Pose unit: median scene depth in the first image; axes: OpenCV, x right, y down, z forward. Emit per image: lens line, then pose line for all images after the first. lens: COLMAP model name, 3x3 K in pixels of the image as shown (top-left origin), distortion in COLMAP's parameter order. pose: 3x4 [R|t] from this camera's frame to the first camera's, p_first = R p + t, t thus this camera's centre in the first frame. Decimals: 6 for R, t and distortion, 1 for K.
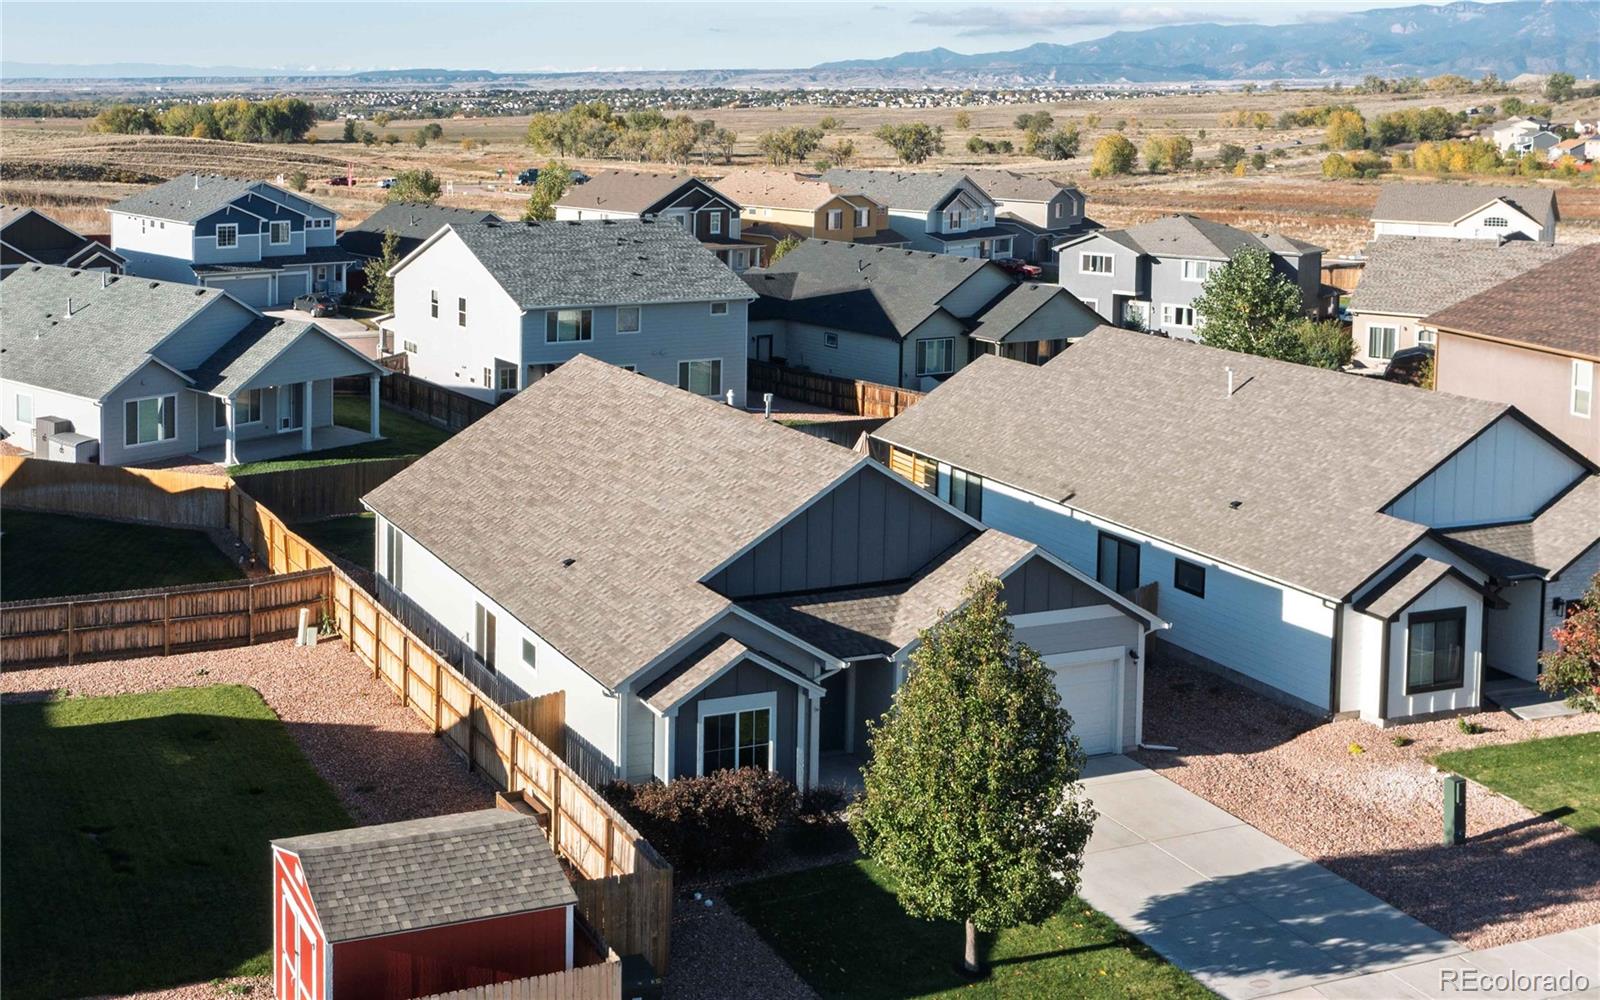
lens RADIAL K [[1459.9, 0, 742.1], [0, 1459.9, 500.2], [0, 0, 1]] dist [-0.014892, 0.007392]
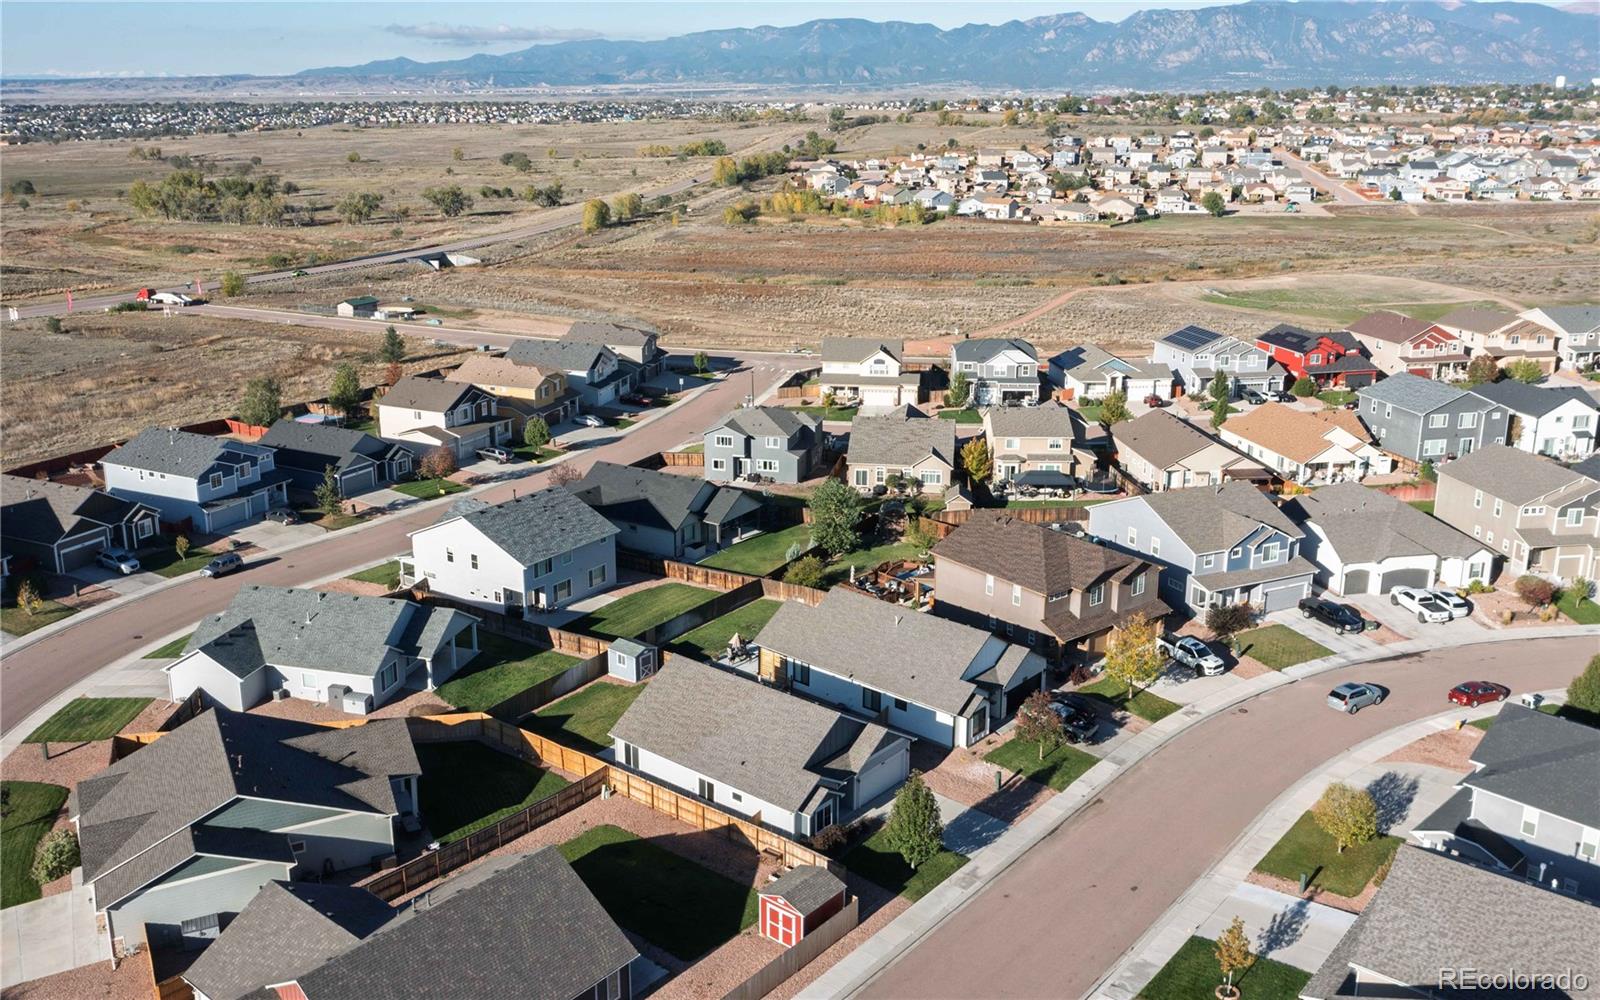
lens RADIAL K [[1459.9, 0, 742.1], [0, 1459.9, 500.2], [0, 0, 1]] dist [-0.014892, 0.007392]
pose [[0.858936, -0.154784, 0.488131, -0.621220], [0.044449, 0.972162, 0.230055, -0.483133], [-0.510151, -0.175905, 0.841904, -0.569377]]
